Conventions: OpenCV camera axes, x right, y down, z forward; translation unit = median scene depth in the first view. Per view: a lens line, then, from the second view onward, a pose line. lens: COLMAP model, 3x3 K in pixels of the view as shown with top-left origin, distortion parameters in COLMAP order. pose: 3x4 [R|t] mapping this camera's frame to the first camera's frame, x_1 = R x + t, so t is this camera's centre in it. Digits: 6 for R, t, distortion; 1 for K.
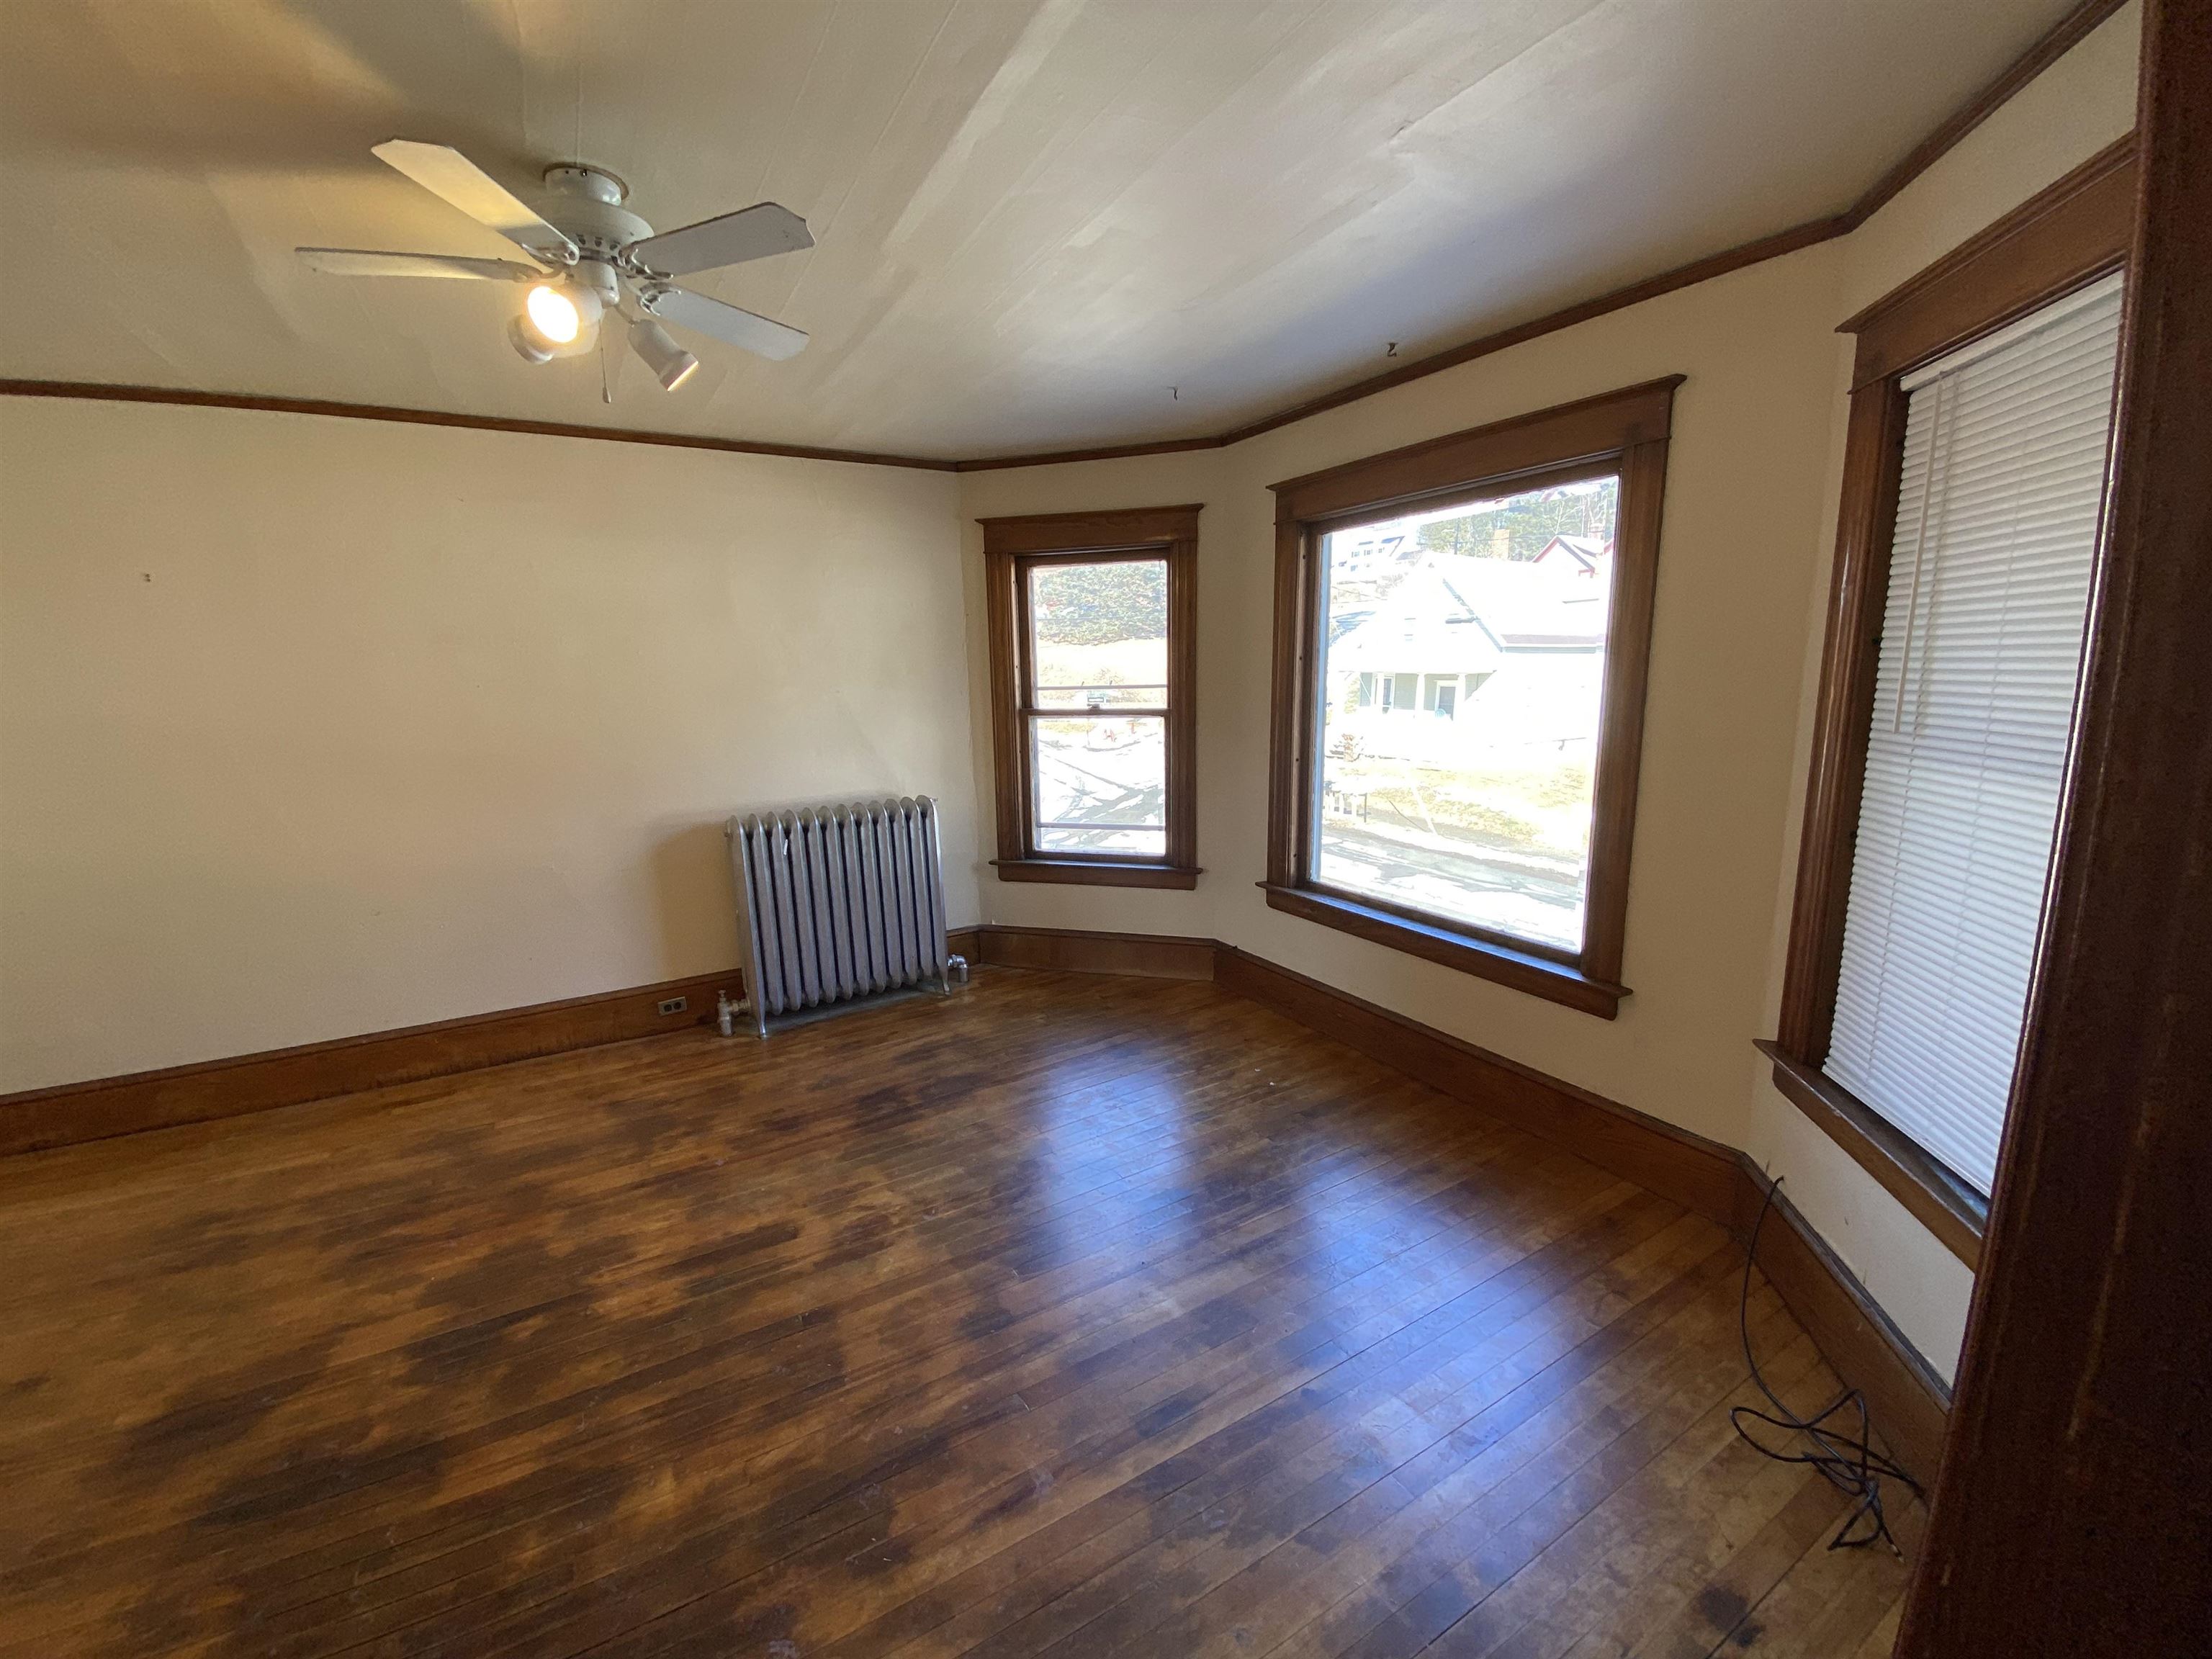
lens RADIAL K [[893.7, 0, 1098.3], [0, 893.7, 827.1], [0, 0, 1]] dist [0.015632, -0.015470]
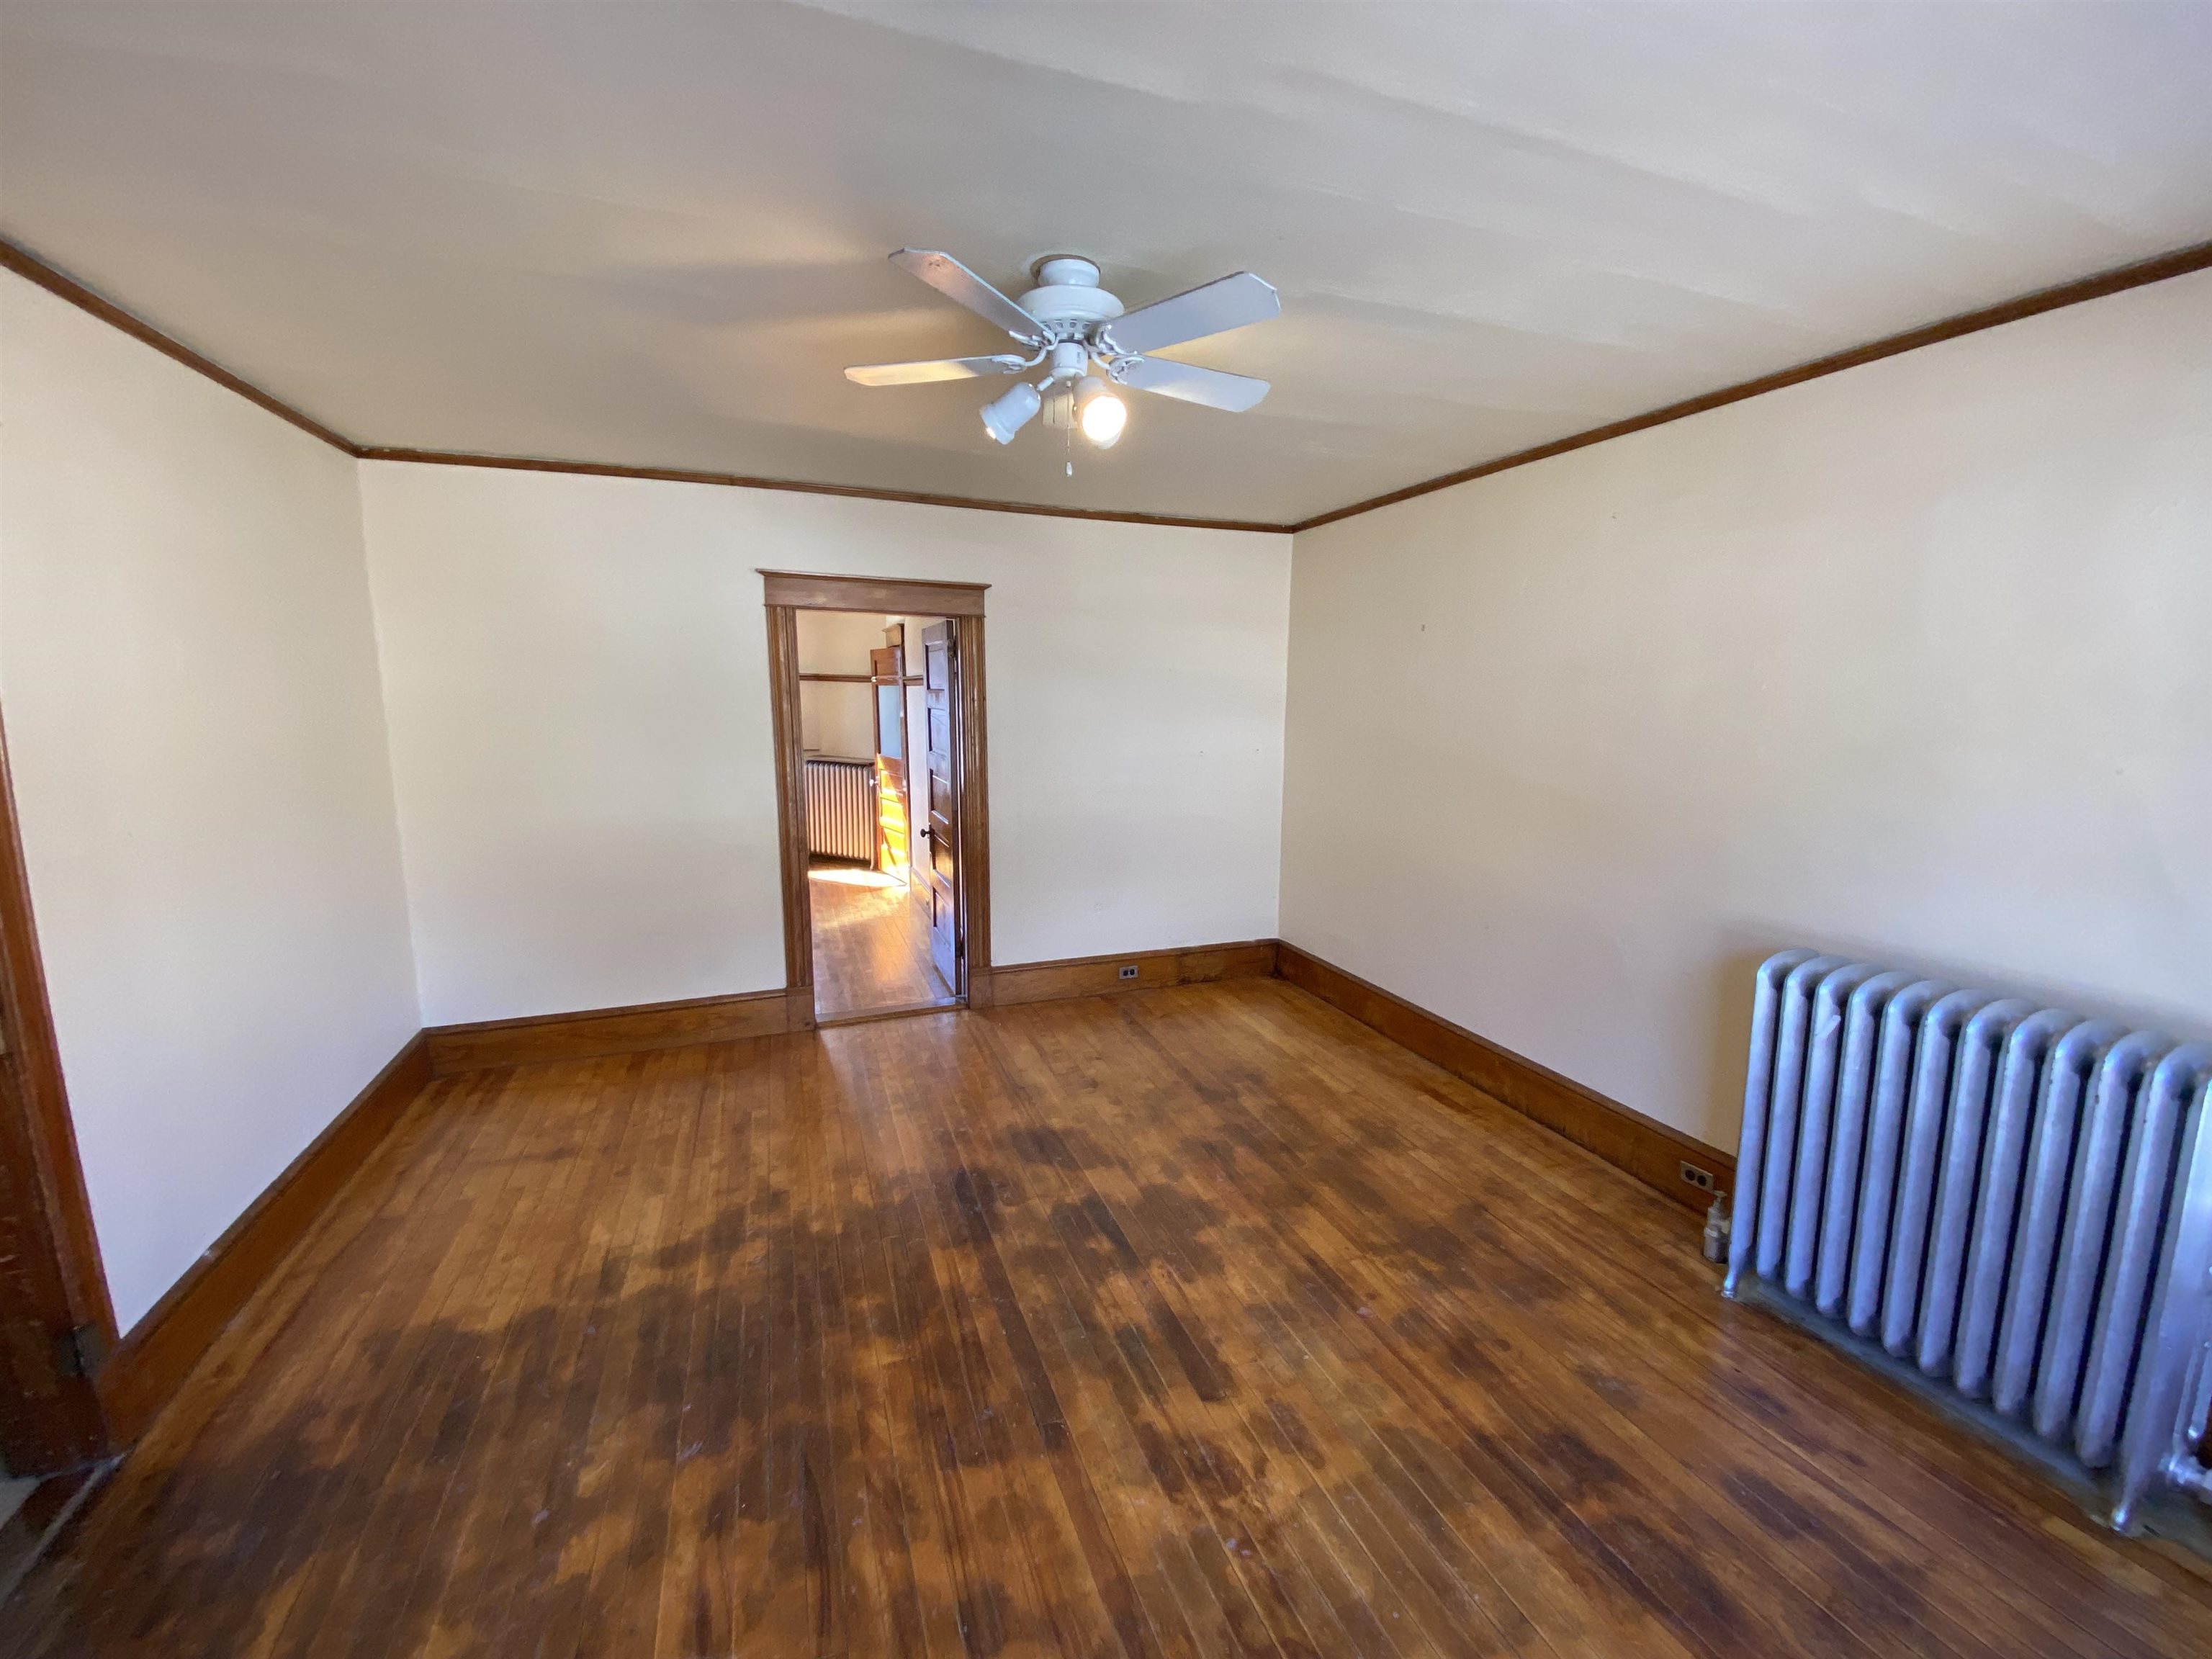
lens RADIAL K [[897.9, 0, 1100.9], [0, 897.9, 825.5], [0, 0, 1]] dist [0.011870, -0.015643]
pose [[-0.168907, 0.167030, -0.971376, 0.383493], [-0.171368, 0.965549, 0.195826, -0.195276], [0.970620, 0.199539, -0.134464, 0.879267]]
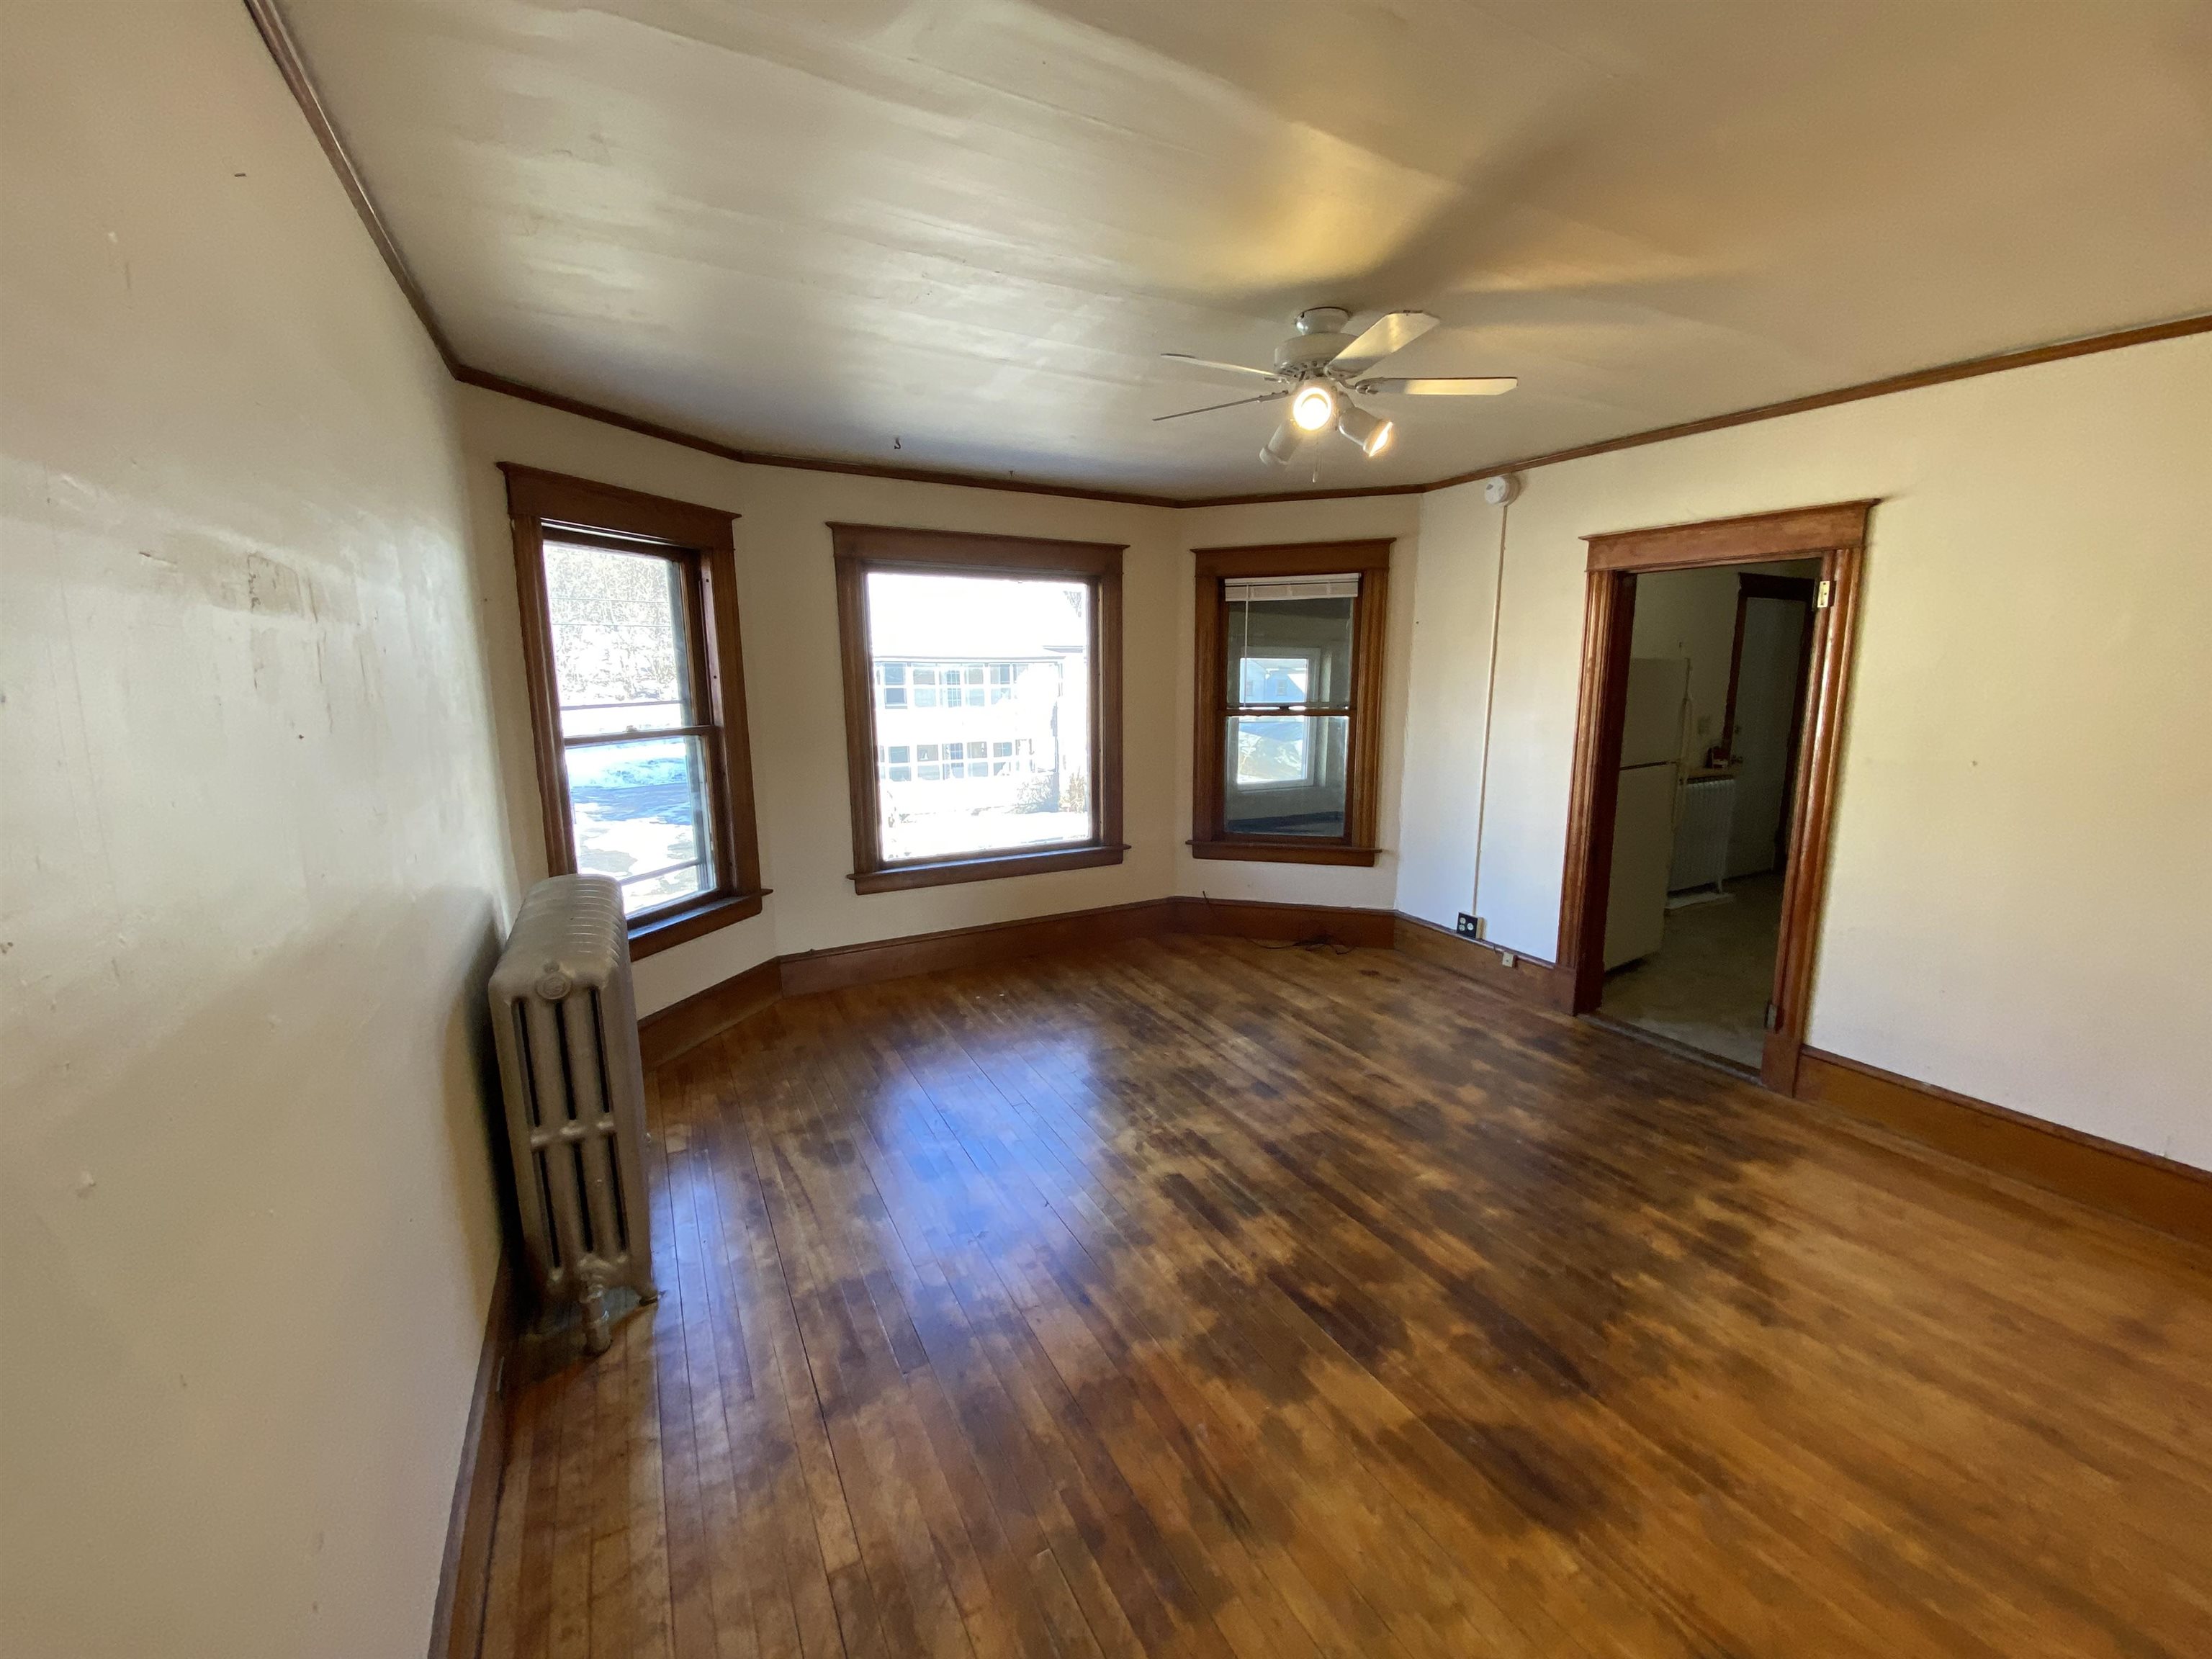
lens RADIAL K [[893.7, 0, 1098.3], [0, 893.7, 827.1], [0, 0, 1]] dist [0.015632, -0.015470]
pose [[0.039957, -0.154227, 0.987227, -1.350786], [0.179066, 0.973126, 0.144777, -0.152859], [-0.983025, 0.170994, 0.066500, 0.914835]]
